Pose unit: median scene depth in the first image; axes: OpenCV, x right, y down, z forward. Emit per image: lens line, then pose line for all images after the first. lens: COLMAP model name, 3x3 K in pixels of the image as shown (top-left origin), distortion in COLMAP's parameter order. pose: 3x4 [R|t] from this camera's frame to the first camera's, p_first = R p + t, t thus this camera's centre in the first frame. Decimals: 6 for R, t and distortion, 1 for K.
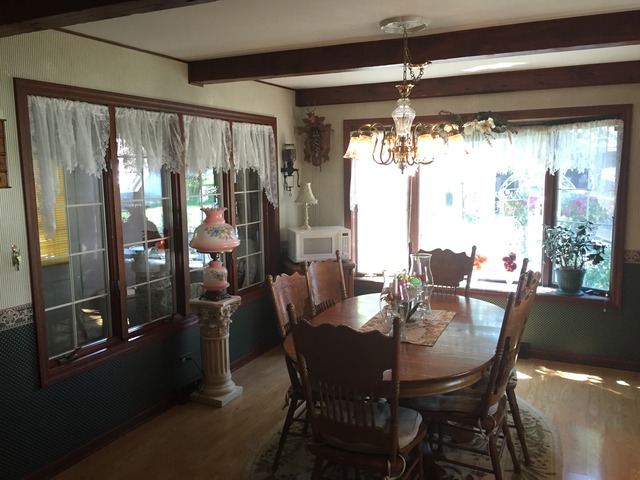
lens RADIAL K [[544.4, 0, 319.6], [0, 544.4, 242.0], [0, 0, 1]] dist [0.060365, -0.066998]
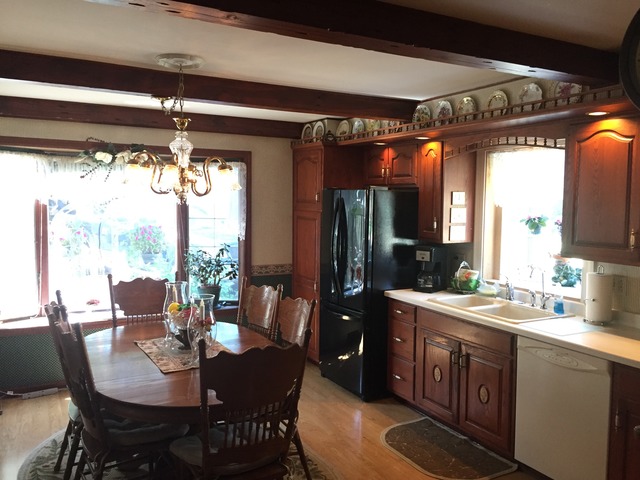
lens RADIAL K [[544.4, 0, 315.8], [0, 544.4, 239.2], [0, 0, 1]] dist [0.060365, -0.066998]
pose [[0.606673, -0.038483, 0.794019, -0.353485], [0.084731, 0.996268, -0.016454, -0.013375], [-0.790423, 0.077260, 0.607670, 0.126294]]
